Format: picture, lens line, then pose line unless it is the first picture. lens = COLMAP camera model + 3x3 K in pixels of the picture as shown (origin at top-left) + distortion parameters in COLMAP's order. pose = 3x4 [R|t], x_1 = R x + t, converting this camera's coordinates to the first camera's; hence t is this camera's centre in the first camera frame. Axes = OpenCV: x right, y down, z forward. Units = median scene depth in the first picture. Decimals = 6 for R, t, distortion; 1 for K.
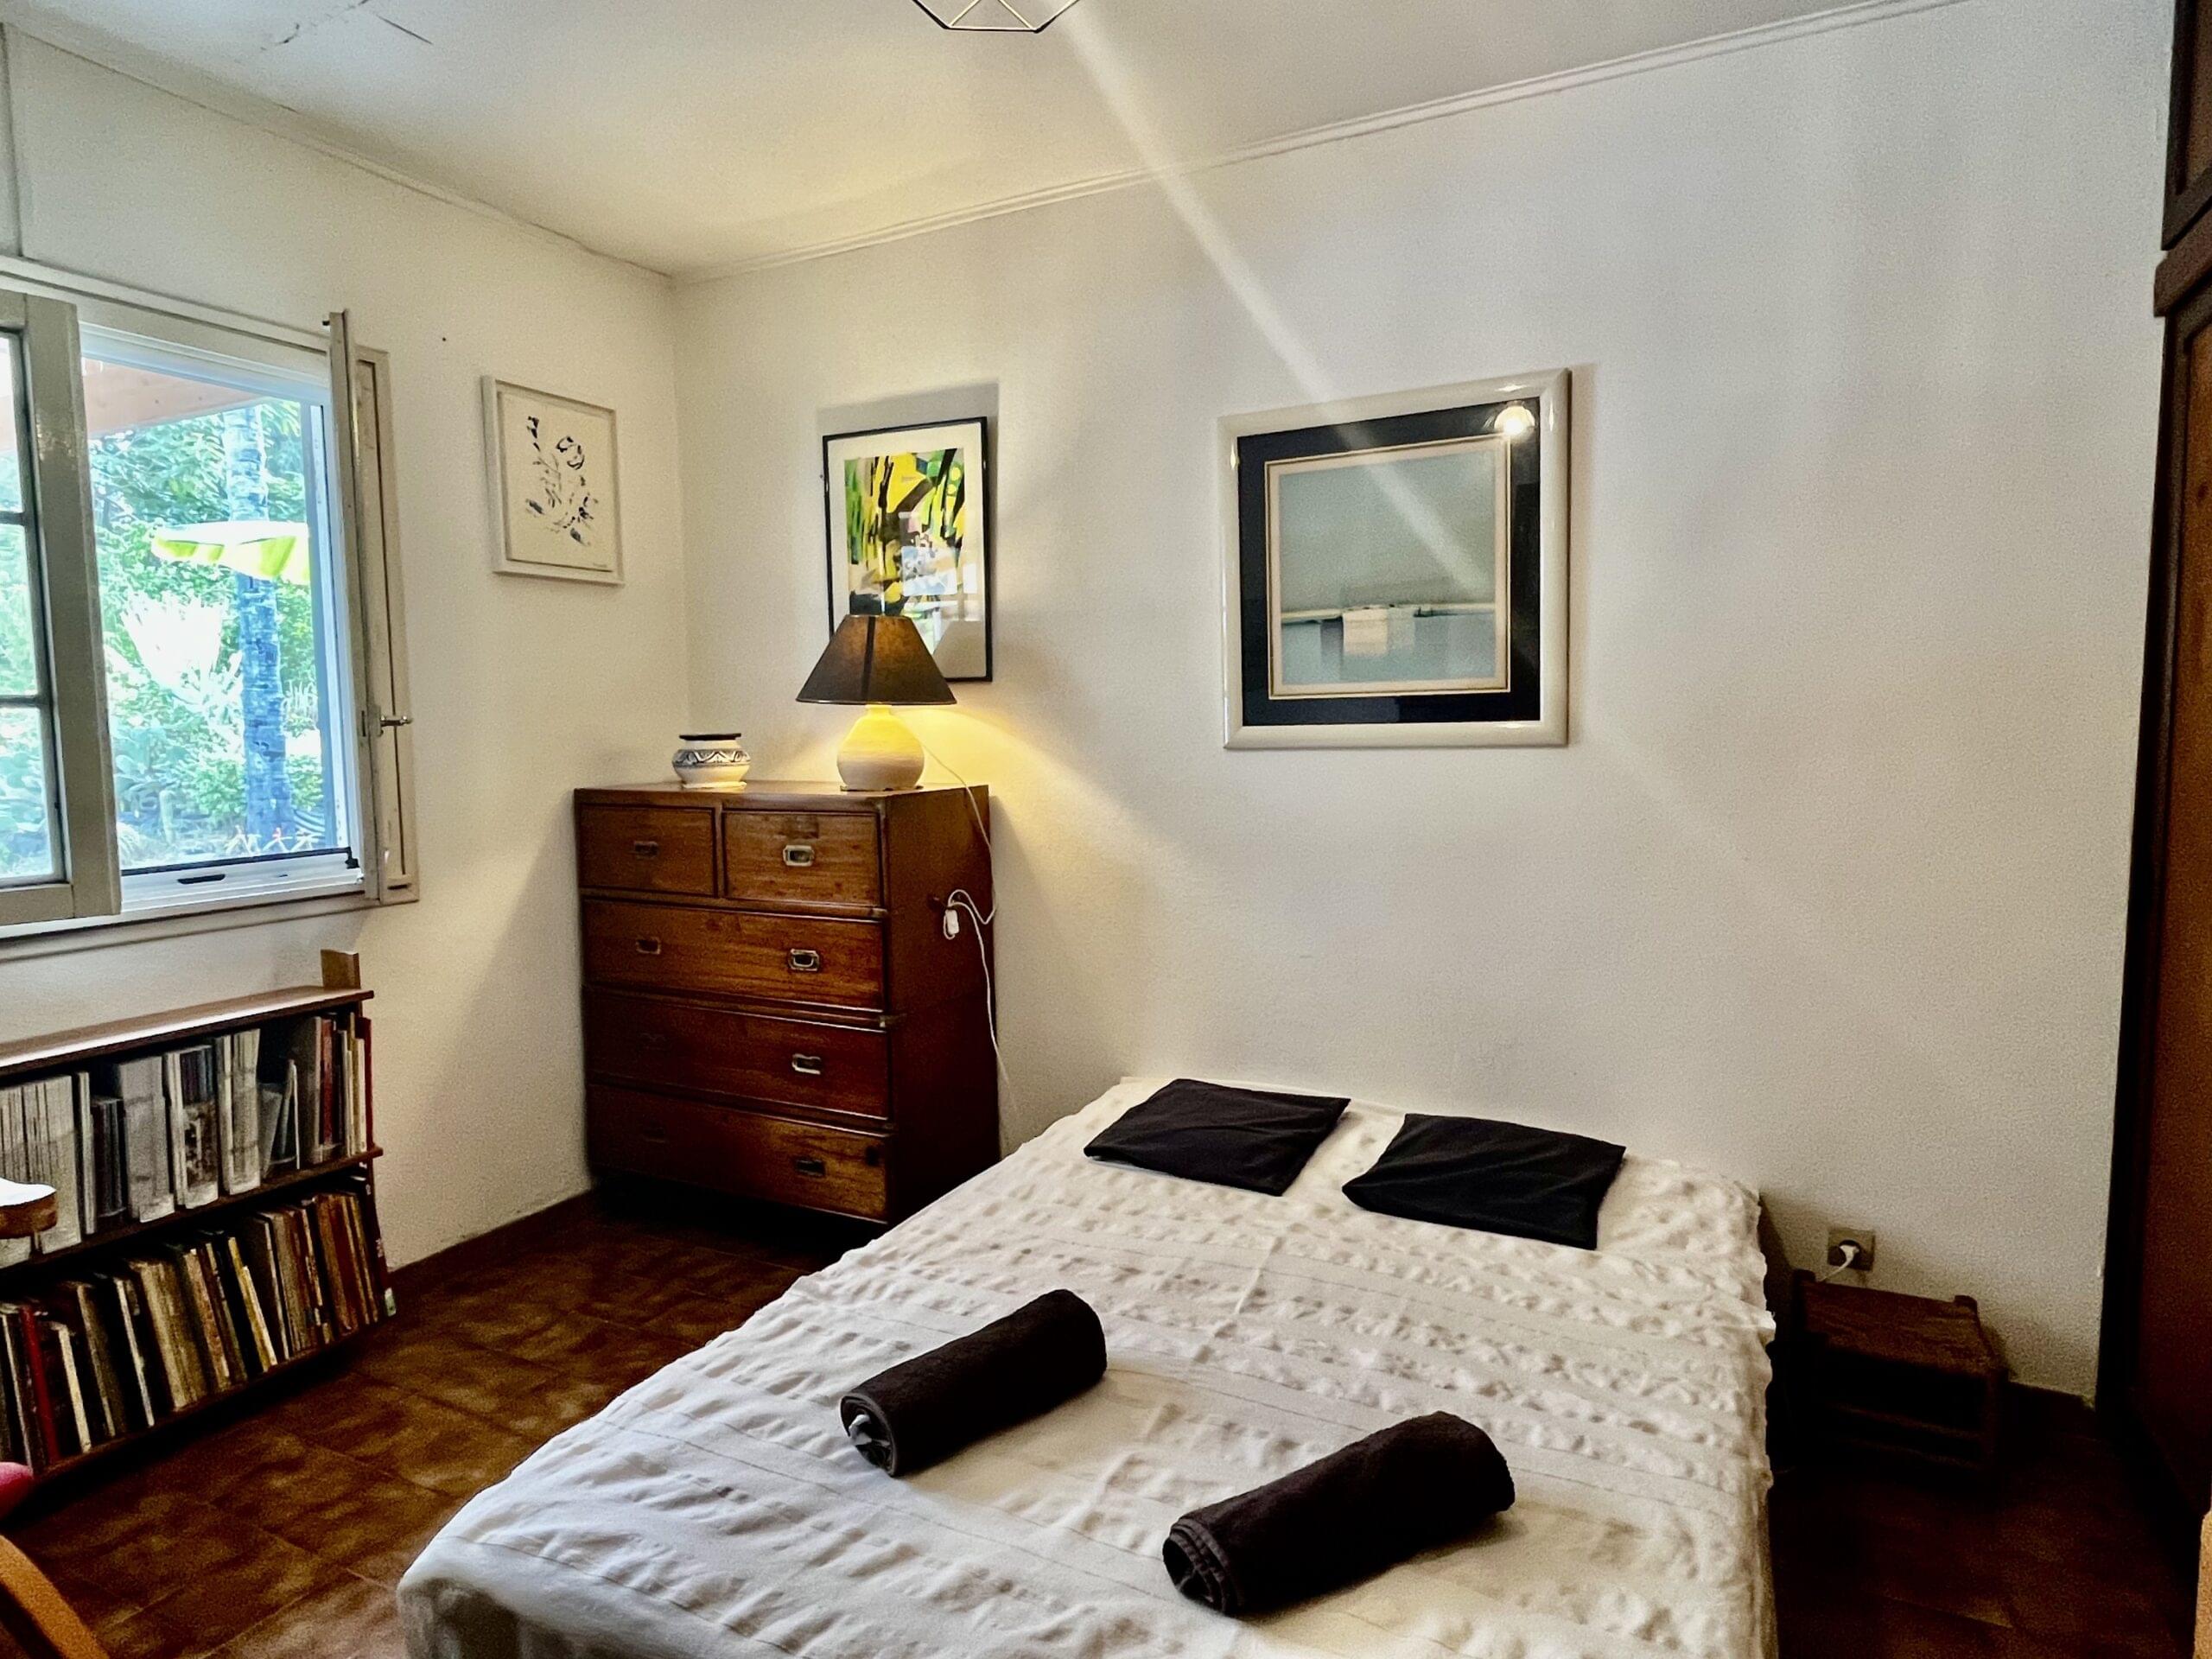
lens RADIAL K [[1268.3, 0, 1099.3], [0, 1268.3, 821.5], [0, 0, 1]] dist [-0.003766, 0.000183]
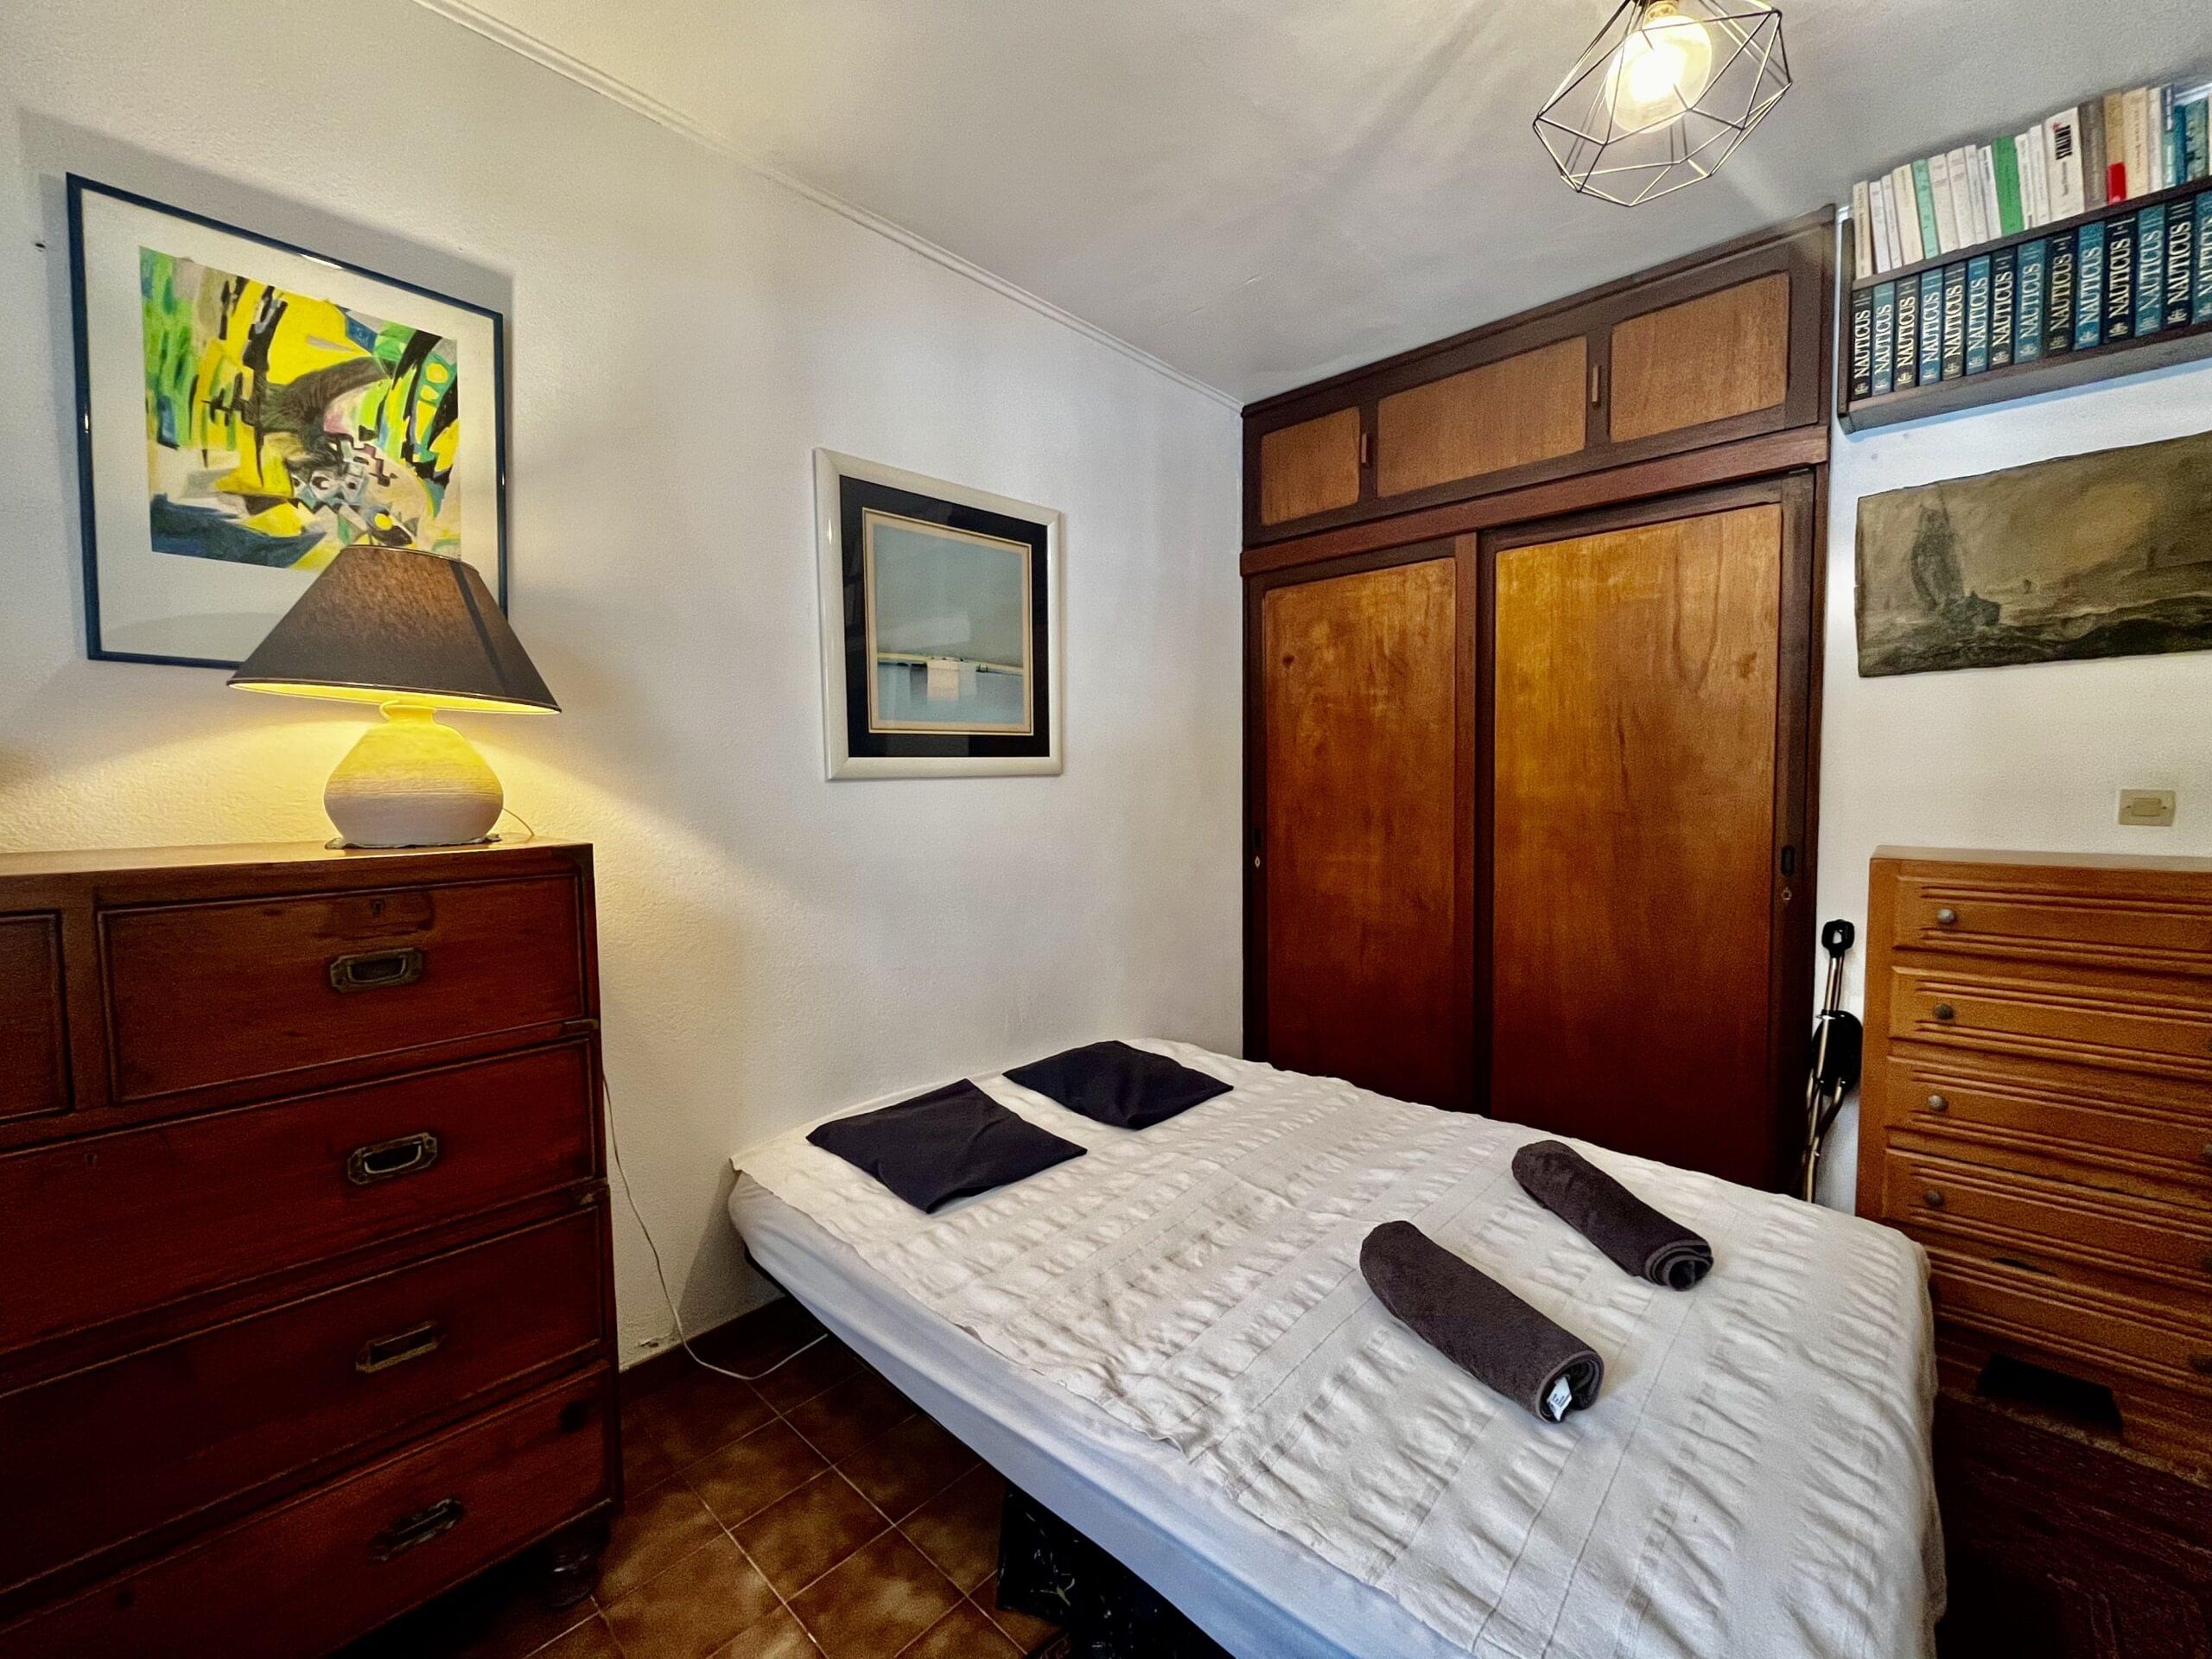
lens RADIAL K [[898.0, 0, 1100.8], [0, 898.0, 826.7], [0, 0, 1]] dist [-0.006931, 0.001250]
pose [[0.285399, -0.039816, 0.957581, -0.503560], [0.085793, 0.996187, 0.015851, -0.012781], [-0.954561, 0.077630, 0.287727, 0.576868]]
